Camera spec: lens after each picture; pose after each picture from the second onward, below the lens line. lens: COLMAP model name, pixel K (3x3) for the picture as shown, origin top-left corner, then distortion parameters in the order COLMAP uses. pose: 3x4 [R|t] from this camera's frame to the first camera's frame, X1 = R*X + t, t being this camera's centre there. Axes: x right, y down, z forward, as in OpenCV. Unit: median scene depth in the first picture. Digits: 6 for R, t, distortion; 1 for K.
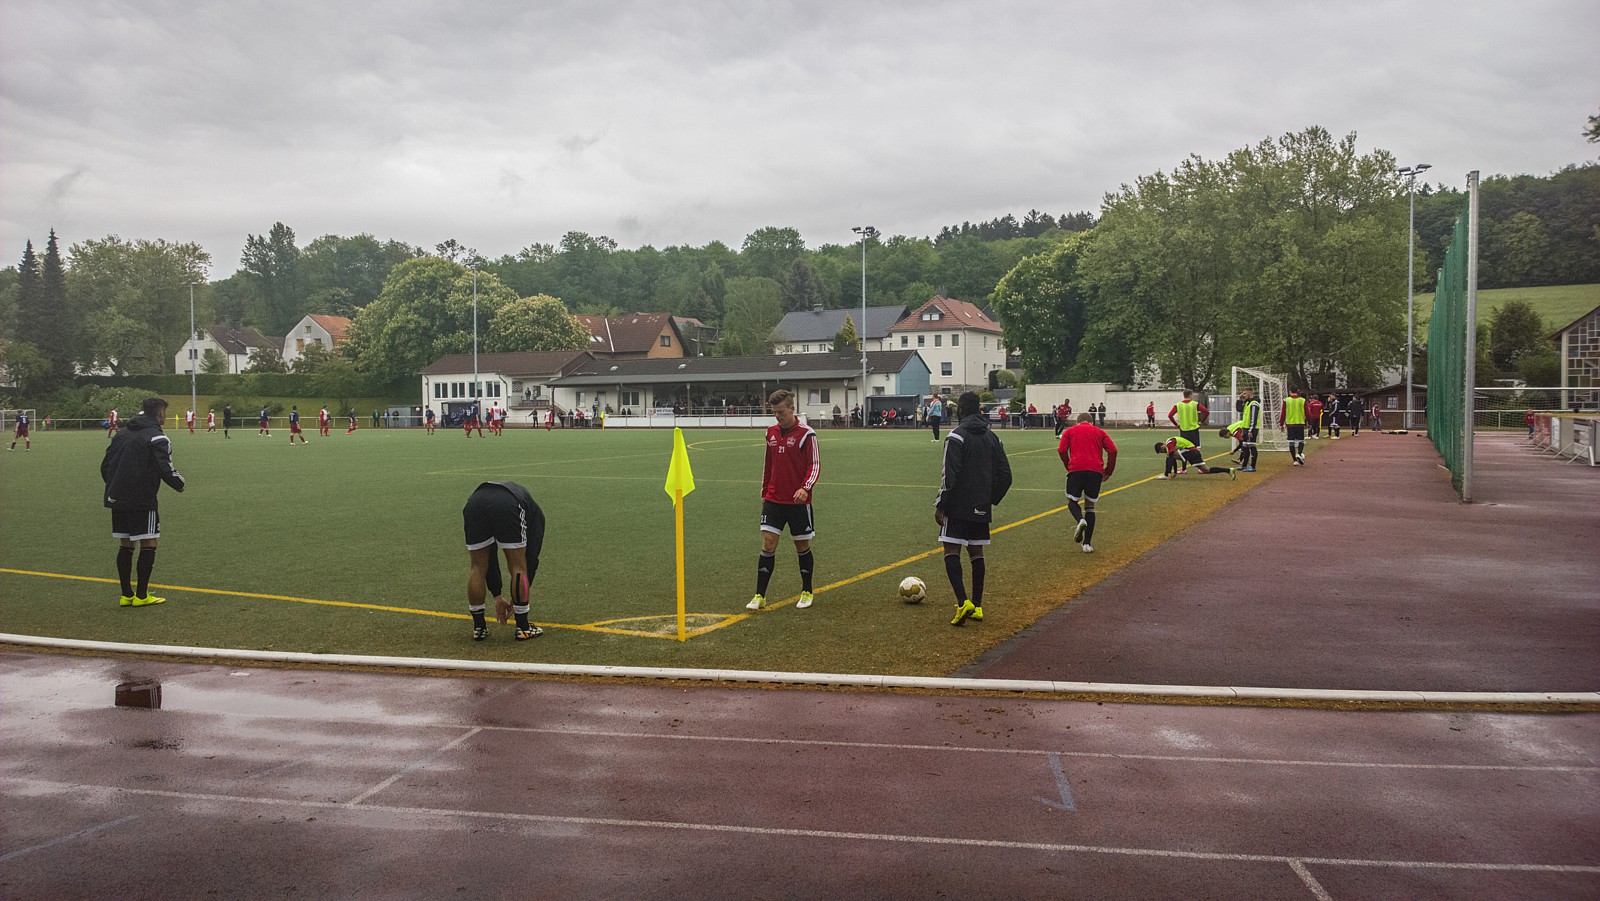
lens RADIAL K [[1143.7, 0, 771.6], [0, 1143.7, 455.1], [0, 0, 1]] dist [0.019599, -0.002109]
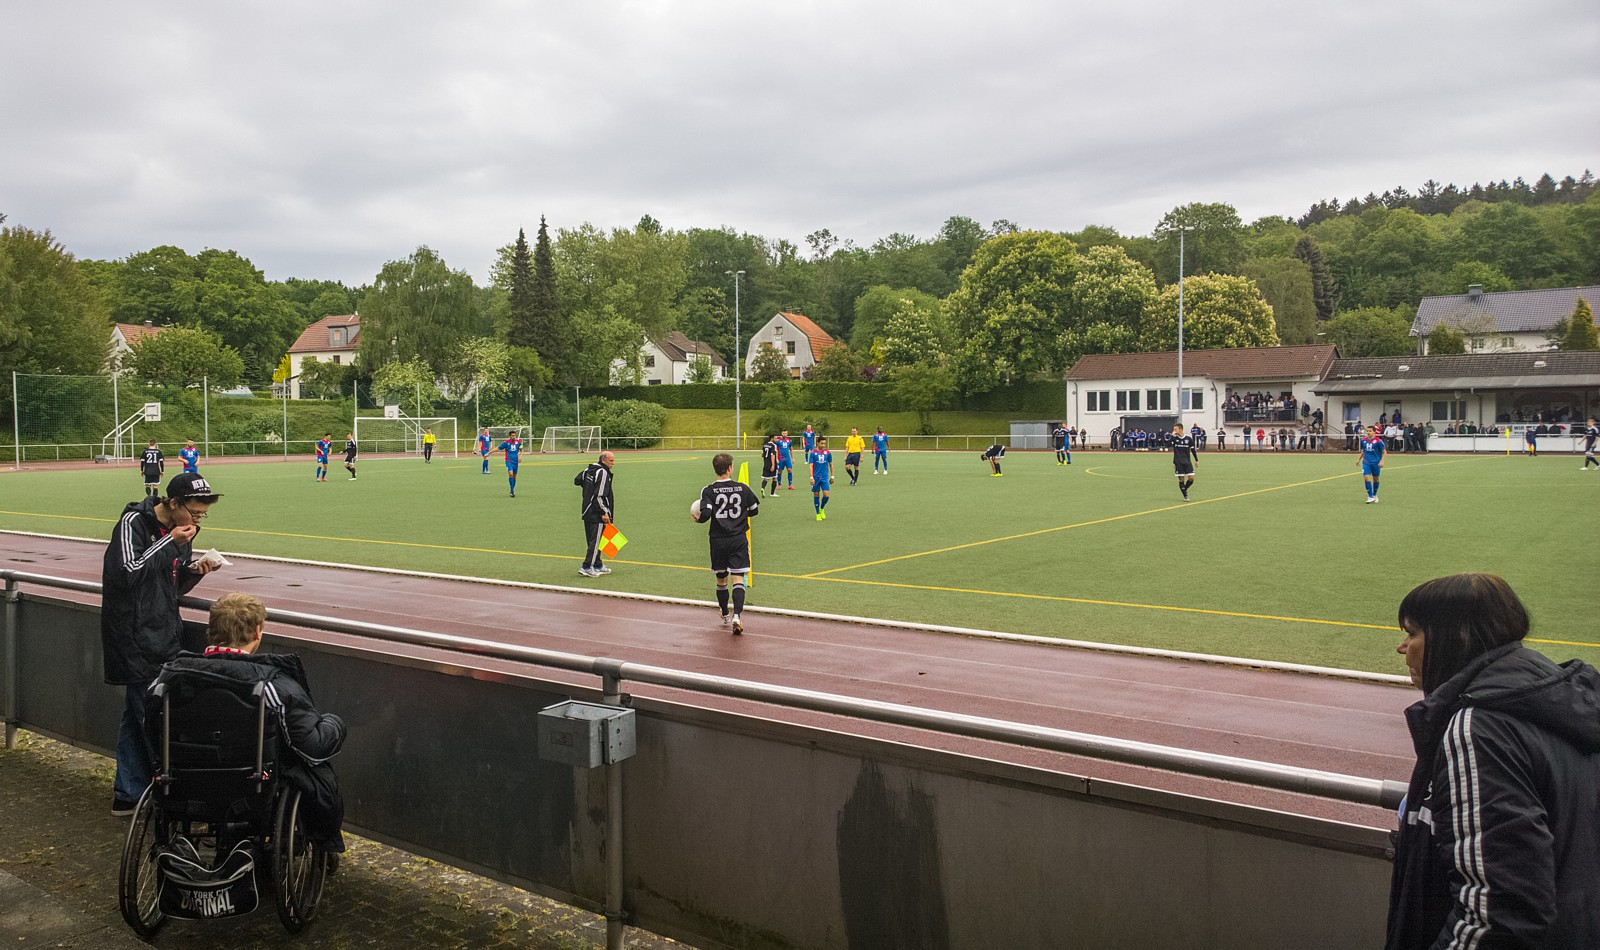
lens RADIAL K [[1219.8, 0, 742.7], [0, 1219.8, 446.8], [0, 0, 1]] dist [0.140220, -0.156429]
pose [[0.988429, 0.003452, -0.151642, -0.418699], [-0.006833, 0.999739, -0.021781, -0.007223], [0.151528, 0.022565, 0.988195, 0.166181]]
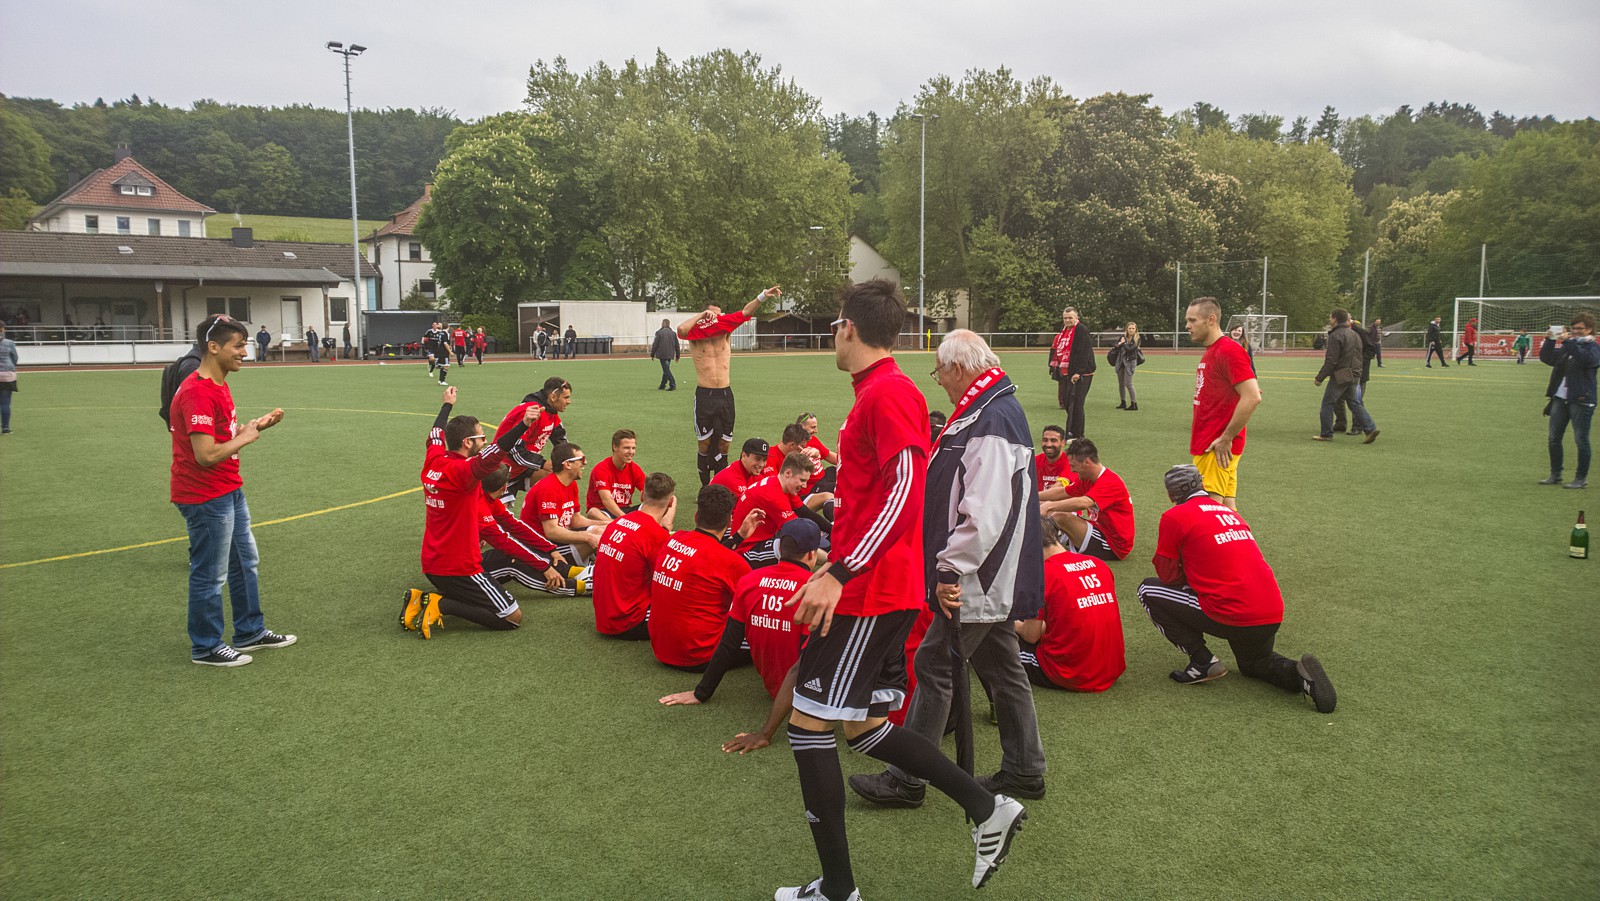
lens RADIAL K [[1135.5, 0, 768.0], [0, 1135.5, 444.6], [0, 0, 1]] dist [0.069560, -0.081283]
pose [[0.411218, -0.090338, 0.907049, -0.348896], [0.038333, 0.995911, 0.081809, -0.016980], [-0.910731, 0.001128, 0.412999, 0.431996]]
